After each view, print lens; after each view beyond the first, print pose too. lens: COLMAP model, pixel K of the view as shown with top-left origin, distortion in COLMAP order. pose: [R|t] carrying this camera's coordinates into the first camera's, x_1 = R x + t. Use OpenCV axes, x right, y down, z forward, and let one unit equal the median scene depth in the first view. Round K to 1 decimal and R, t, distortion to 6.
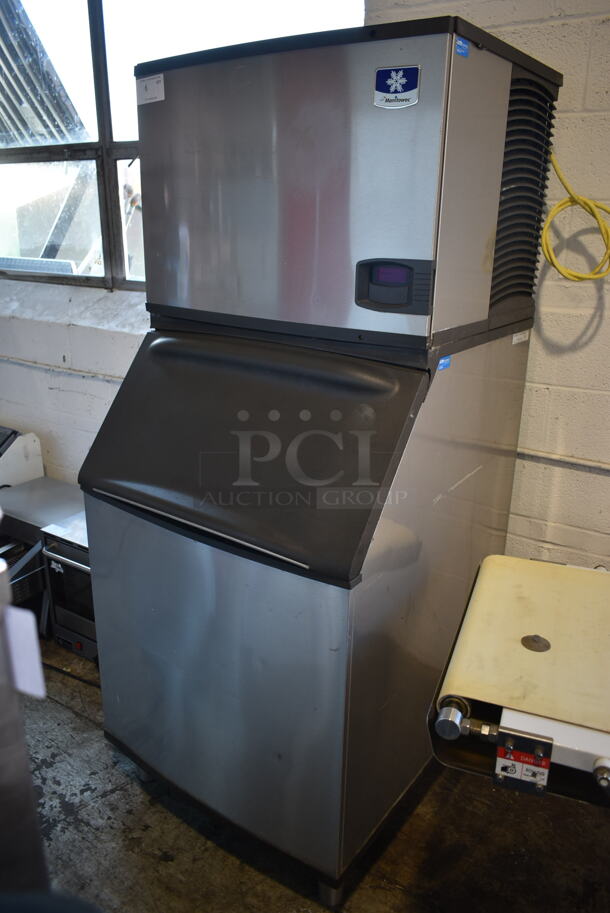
lens RADIAL K [[698.9, 0, 303.8], [0, 698.9, 454.1], [0, 0, 1]] dist [-0.014110, 0.003285]
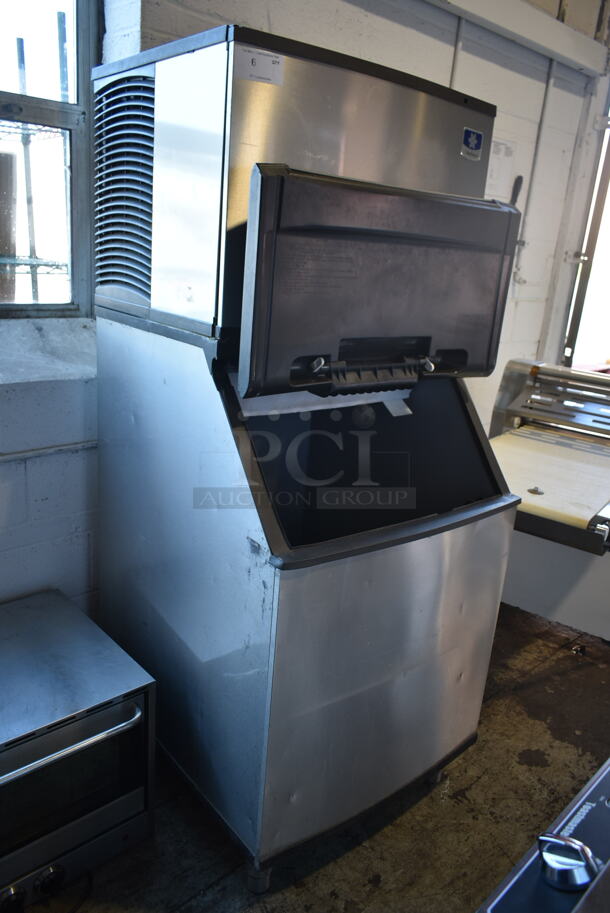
lens RADIAL K [[698.9, 0, 303.0], [0, 698.9, 457.0], [0, 0, 1]] dist [-0.014110, 0.003285]
pose [[0.259657, -0.280594, 0.924037, -0.982577], [0.245131, 0.944668, 0.217976, -0.231083], [-0.934071, 0.169911, 0.314072, 0.695884]]
